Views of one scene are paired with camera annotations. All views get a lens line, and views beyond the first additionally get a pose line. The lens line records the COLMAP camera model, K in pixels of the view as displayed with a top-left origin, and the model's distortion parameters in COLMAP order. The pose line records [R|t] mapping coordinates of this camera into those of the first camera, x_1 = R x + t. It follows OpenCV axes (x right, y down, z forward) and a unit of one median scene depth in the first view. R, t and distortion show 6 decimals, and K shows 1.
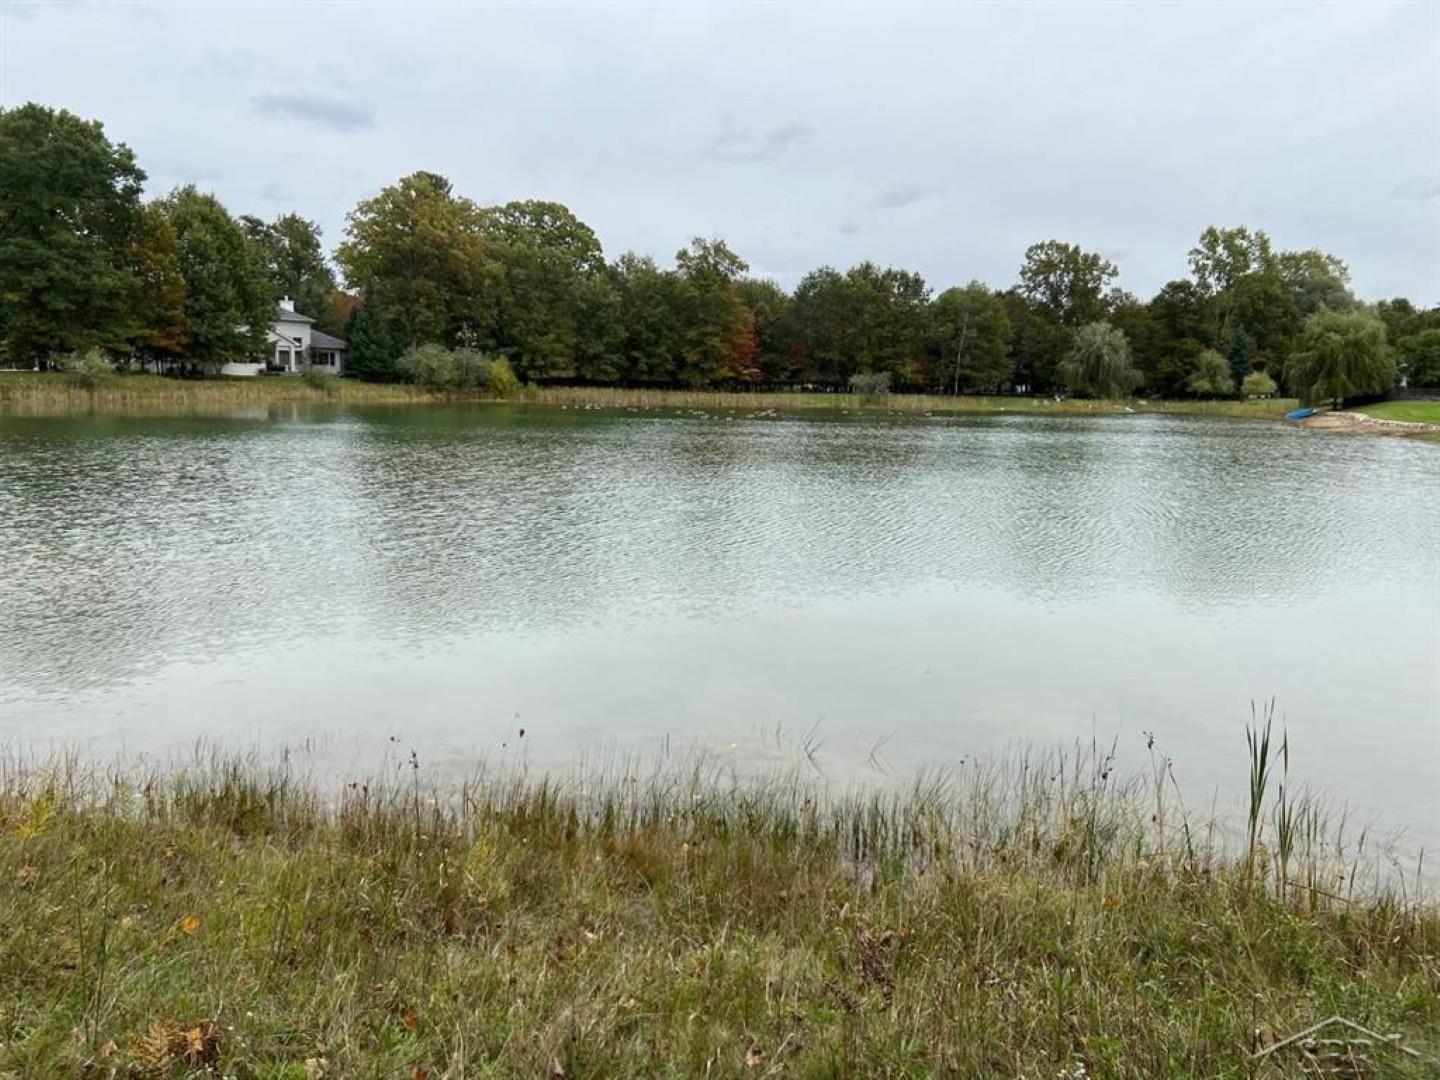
lens RADIAL K [[1072.1, 0, 720.7], [0, 1072.1, 536.4], [0, 0, 1]] dist [0.020809, -0.035550]
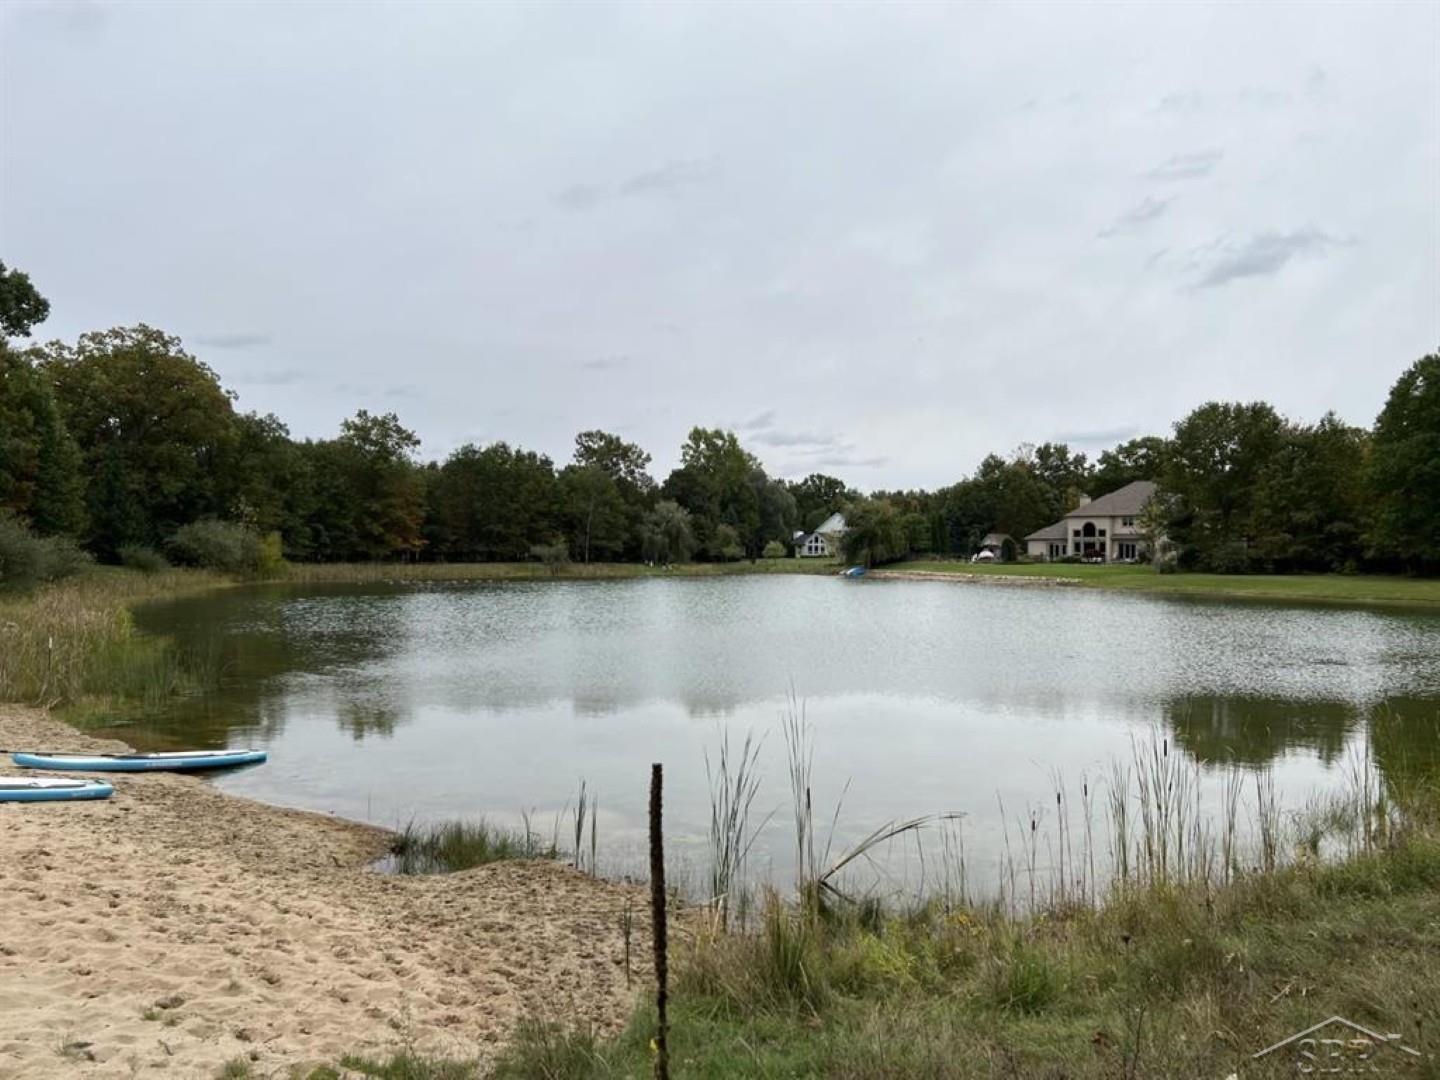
lens RADIAL K [[1072.1, 0, 709.9], [0, 1072.1, 561.1], [0, 0, 1]] dist [0.020809, -0.035550]
pose [[0.727705, -0.018938, 0.685629, -0.455357], [0.101651, 0.991558, -0.080500, -0.029707], [-0.678316, 0.128275, 0.723486, 0.097861]]
